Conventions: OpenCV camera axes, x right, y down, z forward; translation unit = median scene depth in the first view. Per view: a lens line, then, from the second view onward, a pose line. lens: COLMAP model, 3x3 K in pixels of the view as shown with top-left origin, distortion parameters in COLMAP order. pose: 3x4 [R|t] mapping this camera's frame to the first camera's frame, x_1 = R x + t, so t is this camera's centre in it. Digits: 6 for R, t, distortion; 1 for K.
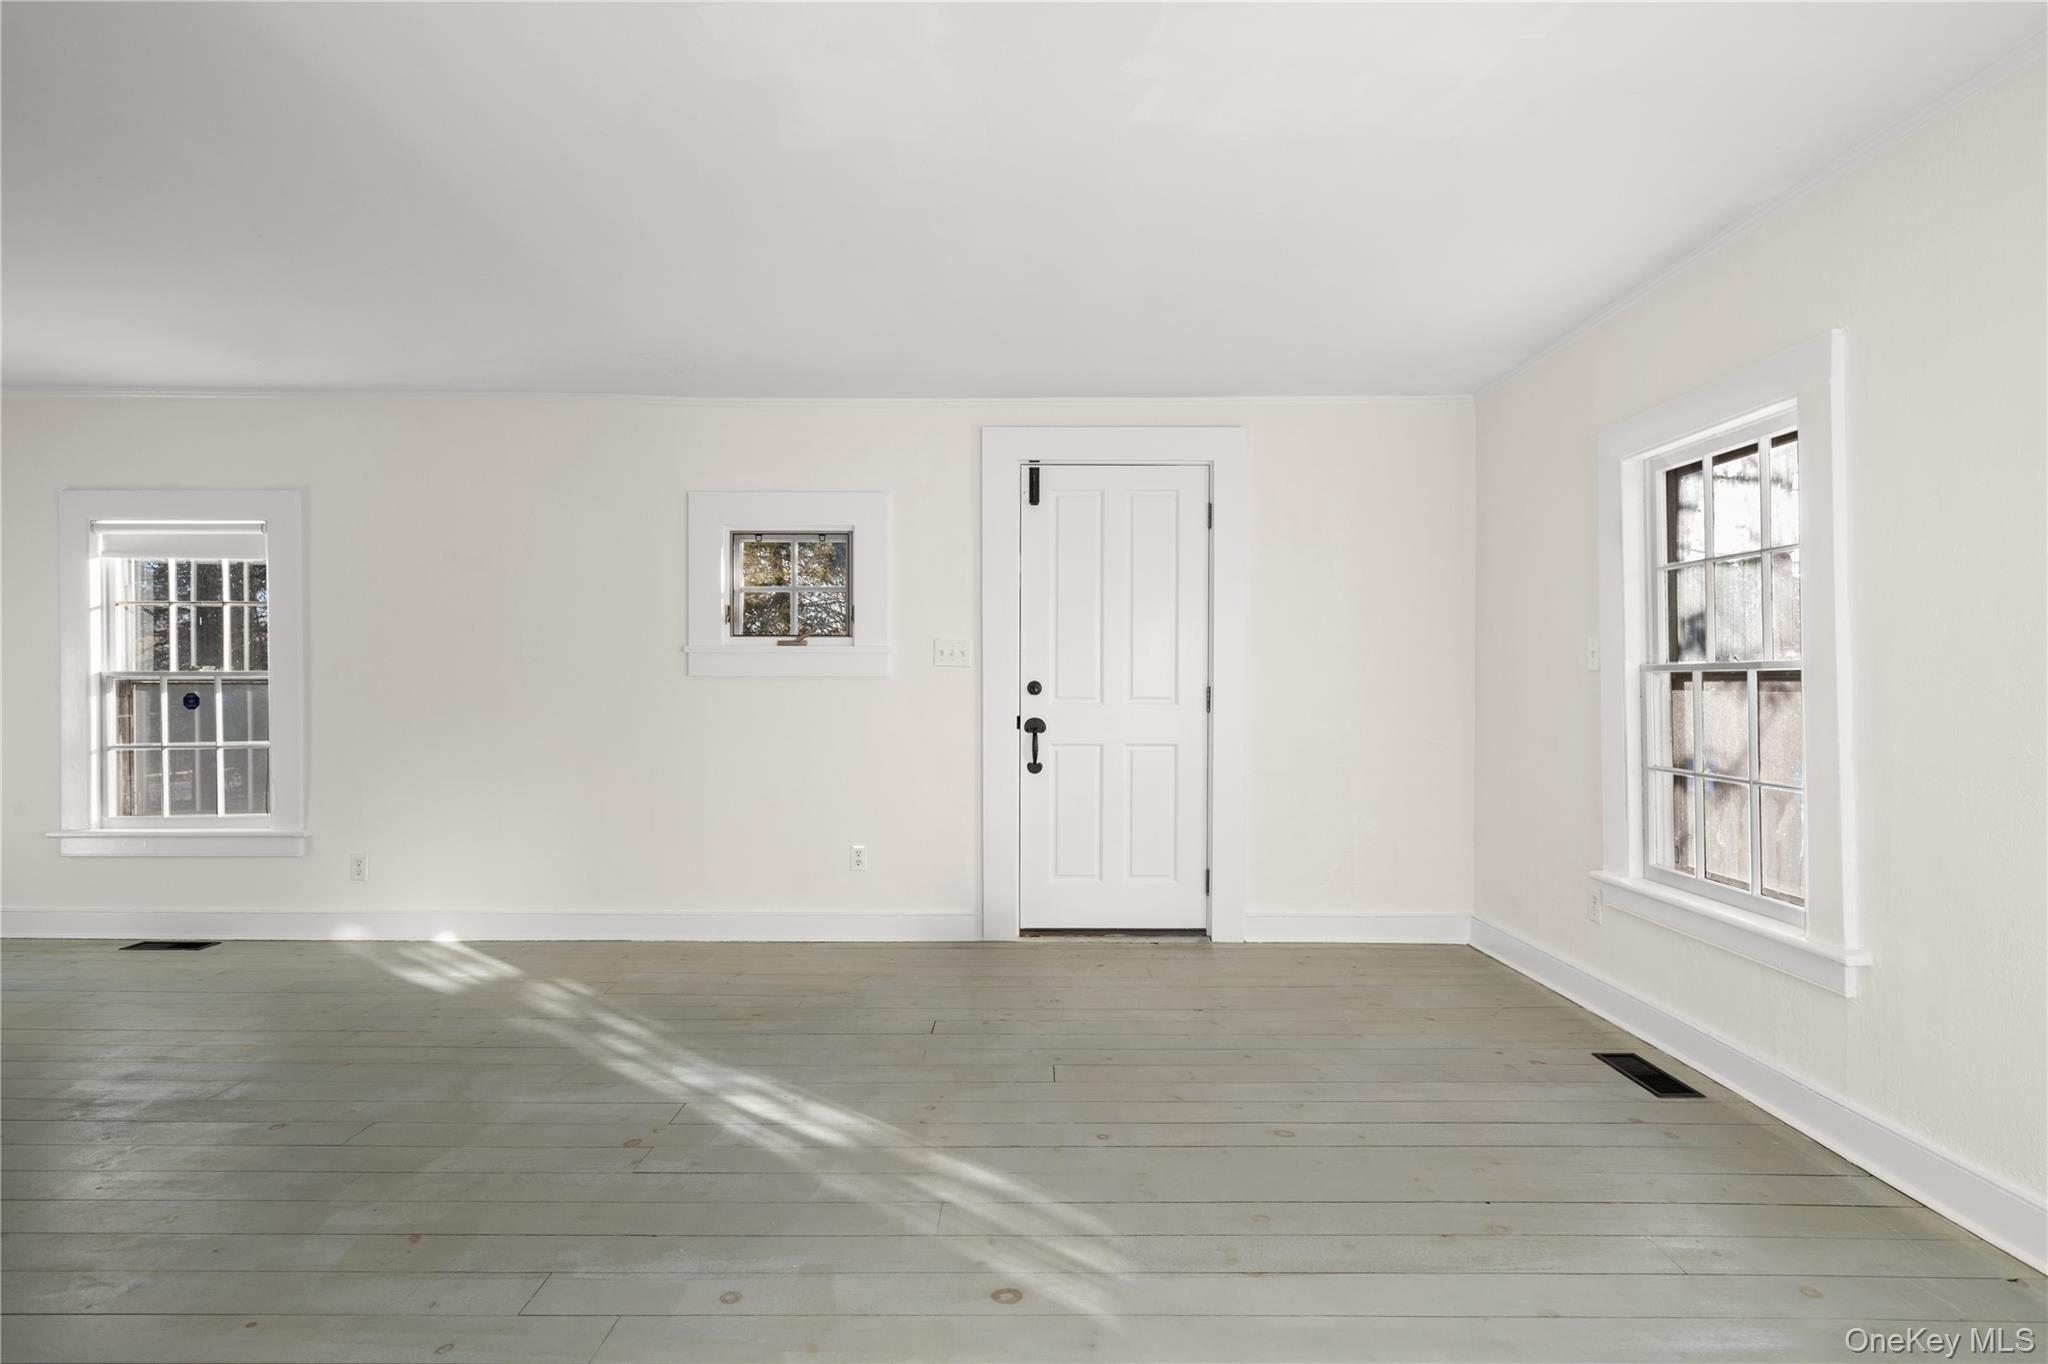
lens RADIAL K [[1092.5, 0, 1032.8], [0, 1092.5, 682.5], [0, 0, 1]] dist [0.001529, 0.001691]
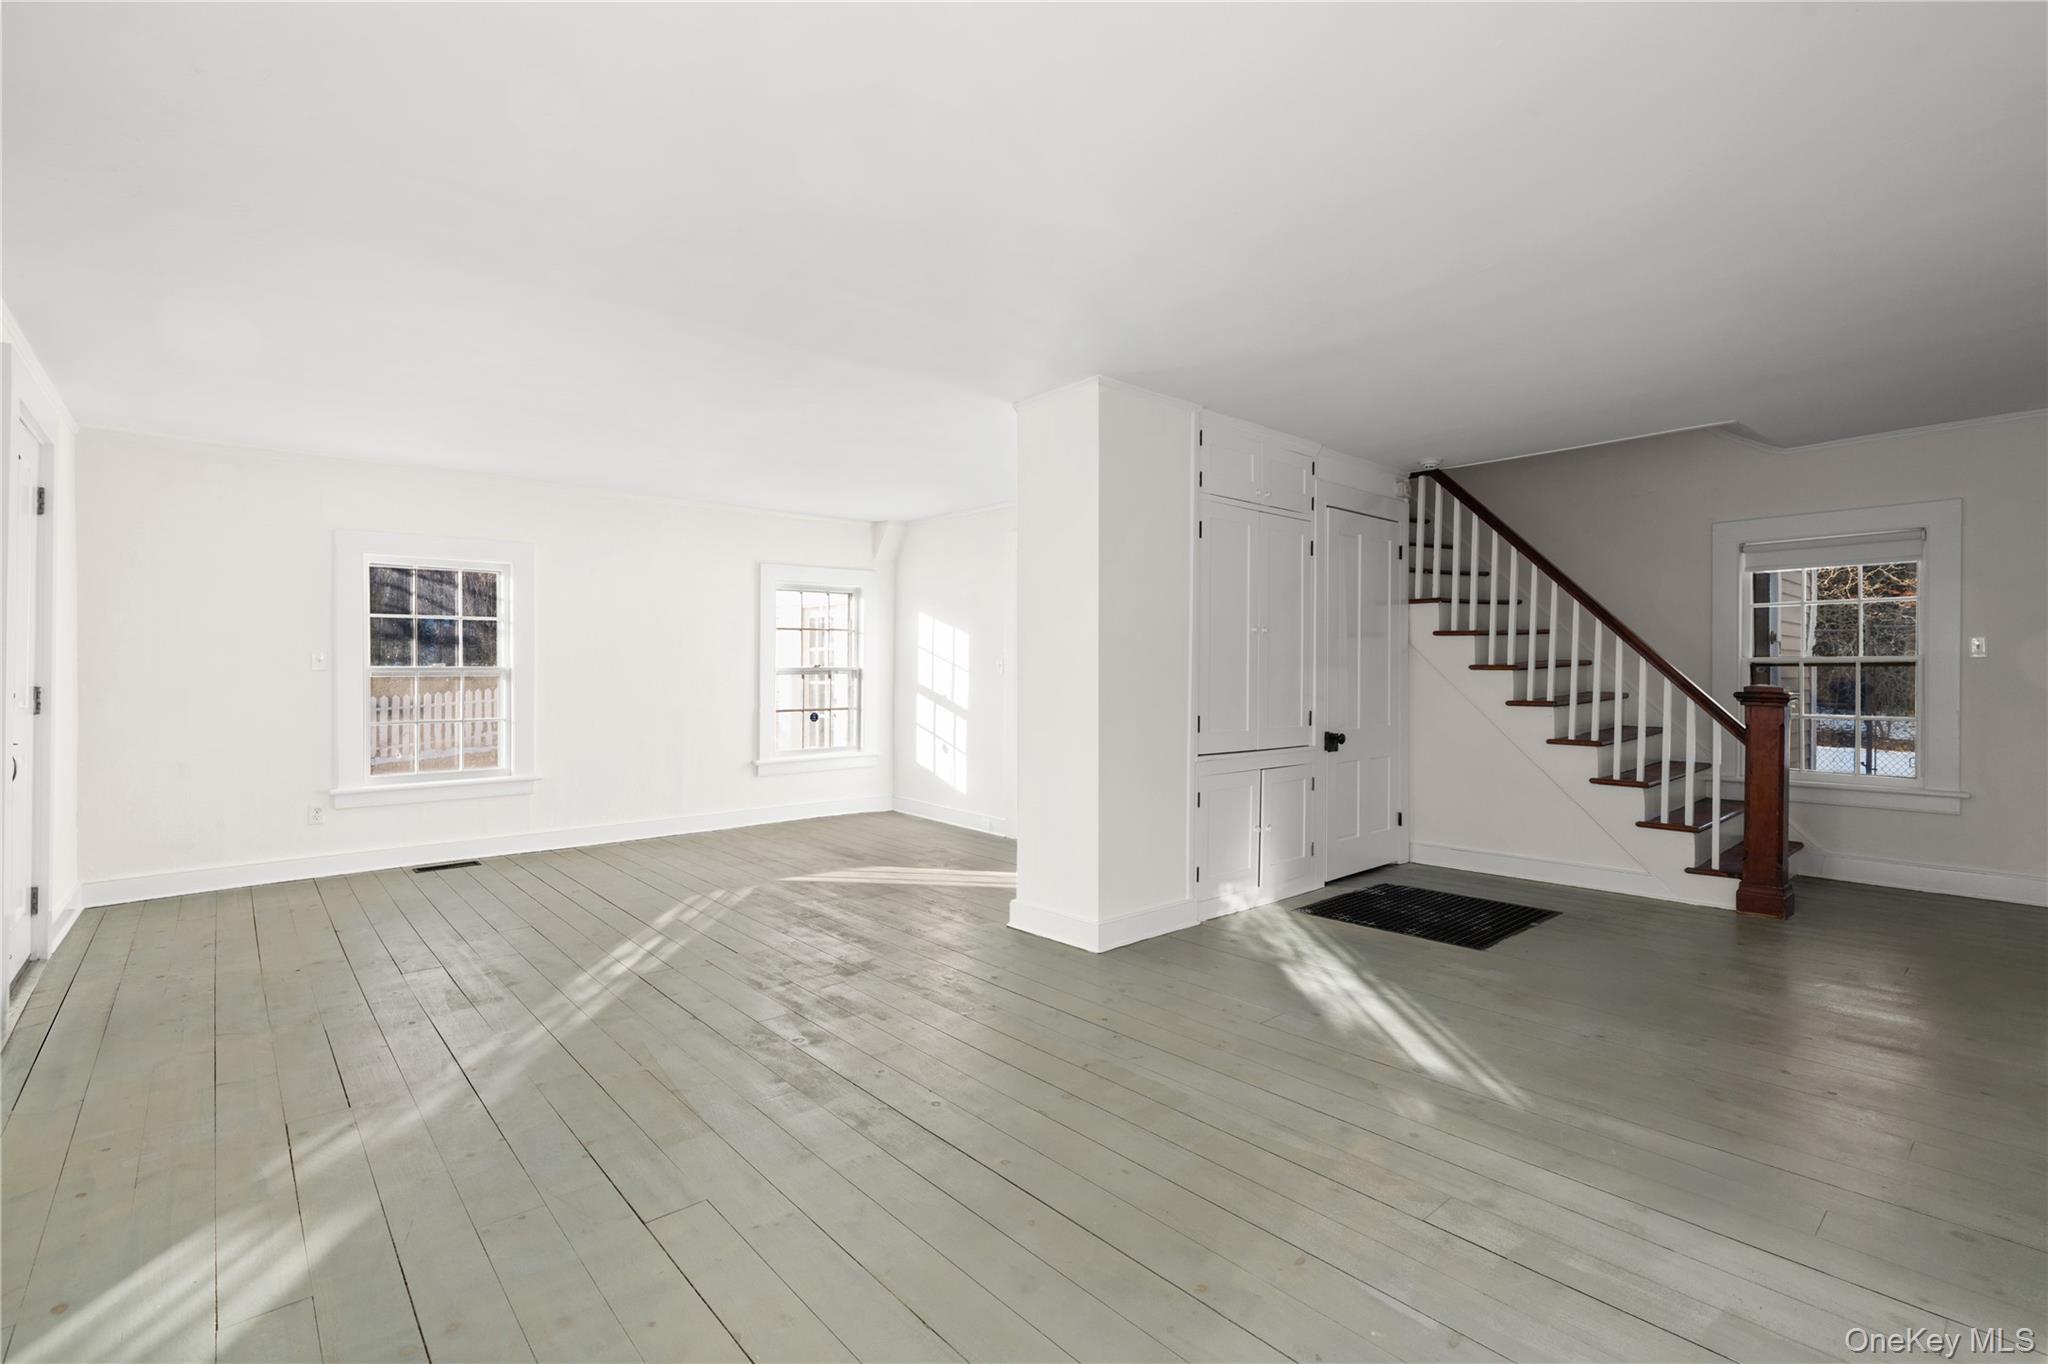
lens RADIAL K [[930.8, 0, 1015.2], [0, 930.8, 662.9], [0, 0, 1]] dist [-0.006484, 0.004519]
pose [[-0.657960, -0.003197, 0.753046, -1.322063], [-0.000852, 0.999994, 0.003502, -0.032137], [-0.753052, 0.001663, -0.657959, 1.203039]]
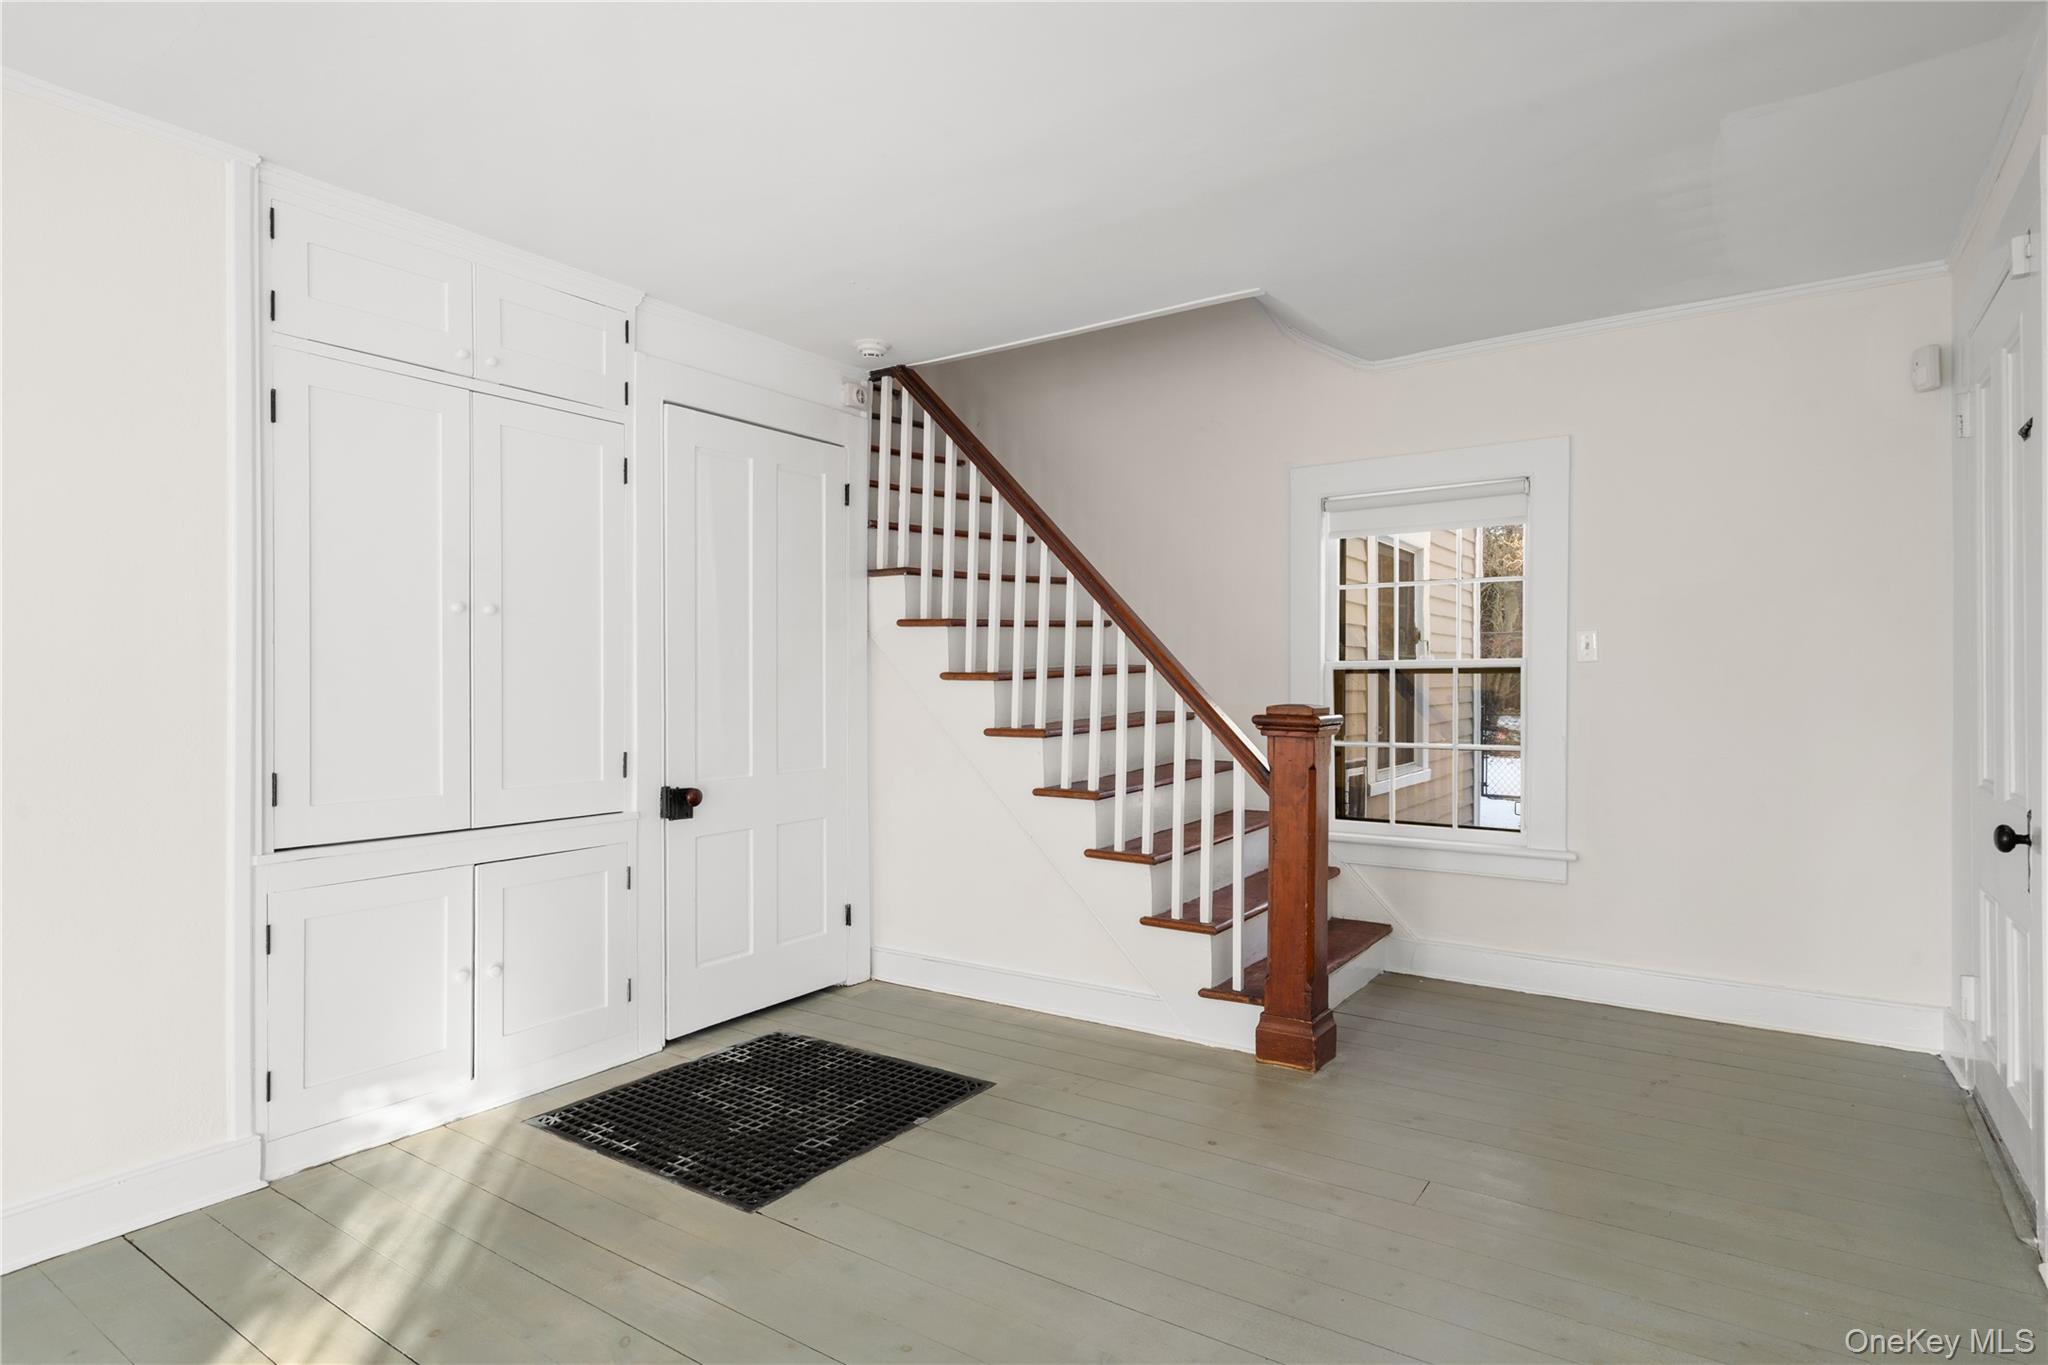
lens RADIAL K [[1092.5, 0, 1023.6], [0, 1092.5, 677.1], [0, 0, 1]] dist [0.001529, 0.001691]
pose [[-0.820381, -0.008059, 0.571760, -1.391944], [-0.001620, 0.999929, 0.011769, -0.032700], [-0.571815, 0.008728, -0.820336, 0.523072]]
